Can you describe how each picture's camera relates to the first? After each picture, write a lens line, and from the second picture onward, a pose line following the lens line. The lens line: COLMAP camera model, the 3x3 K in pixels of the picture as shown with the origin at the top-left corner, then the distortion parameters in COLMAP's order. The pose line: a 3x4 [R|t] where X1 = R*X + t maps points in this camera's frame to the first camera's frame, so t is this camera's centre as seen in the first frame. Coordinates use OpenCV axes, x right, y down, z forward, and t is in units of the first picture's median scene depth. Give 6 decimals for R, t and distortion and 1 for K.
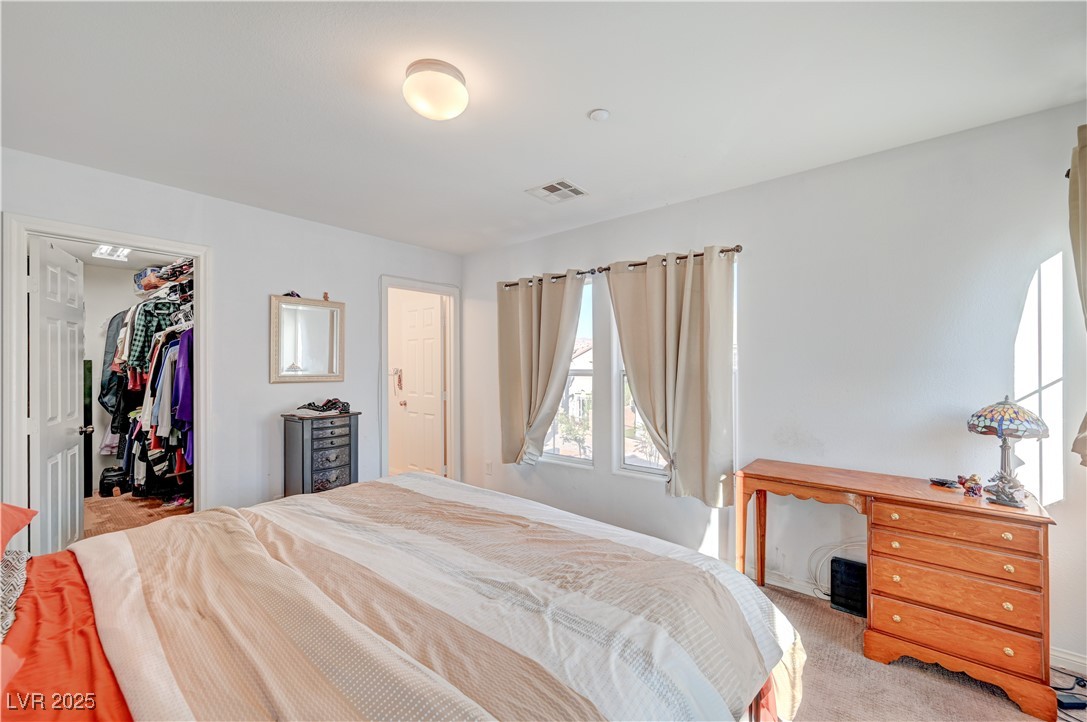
lens RADIAL K [[428.4, 0, 540.4], [0, 428.4, 361.9], [0, 0, 1]] dist [-0.002815, 0.000405]
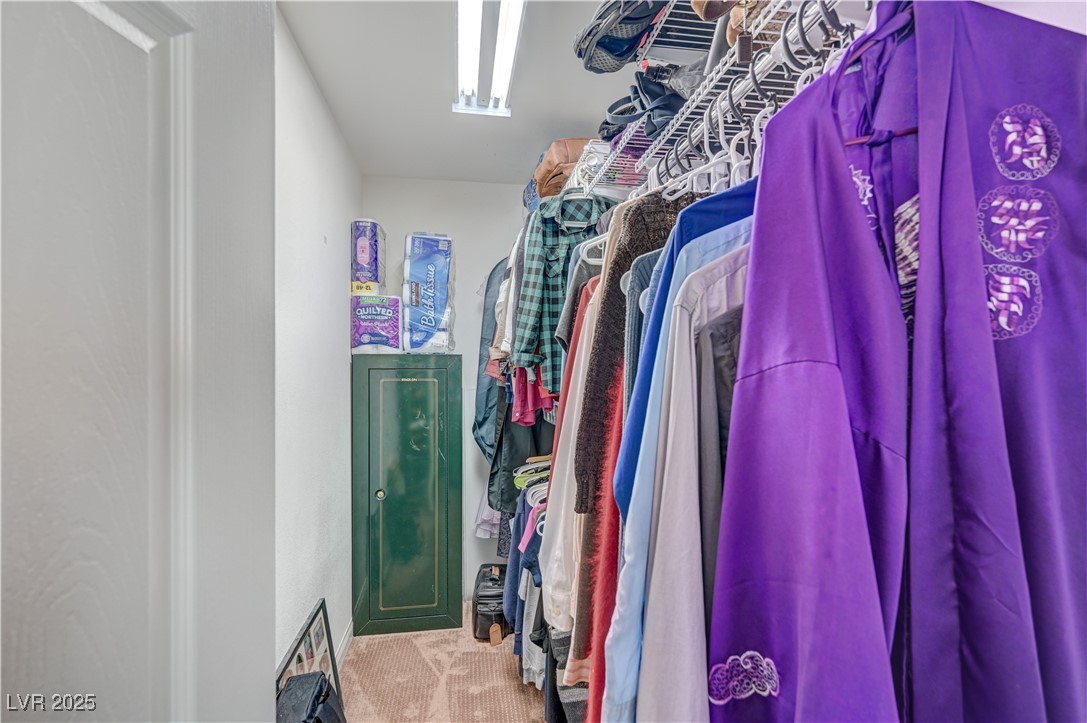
lens RADIAL K [[526.3, 0, 544.2], [0, 526.3, 361.2], [0, 0, 1]] dist [-0.004667, 0.002543]
pose [[0.752556, -0.007257, -0.658488, -0.603261], [0.002682, 0.999965, -0.007956, 0.009103], [0.658523, 0.004221, 0.752549, 0.634660]]
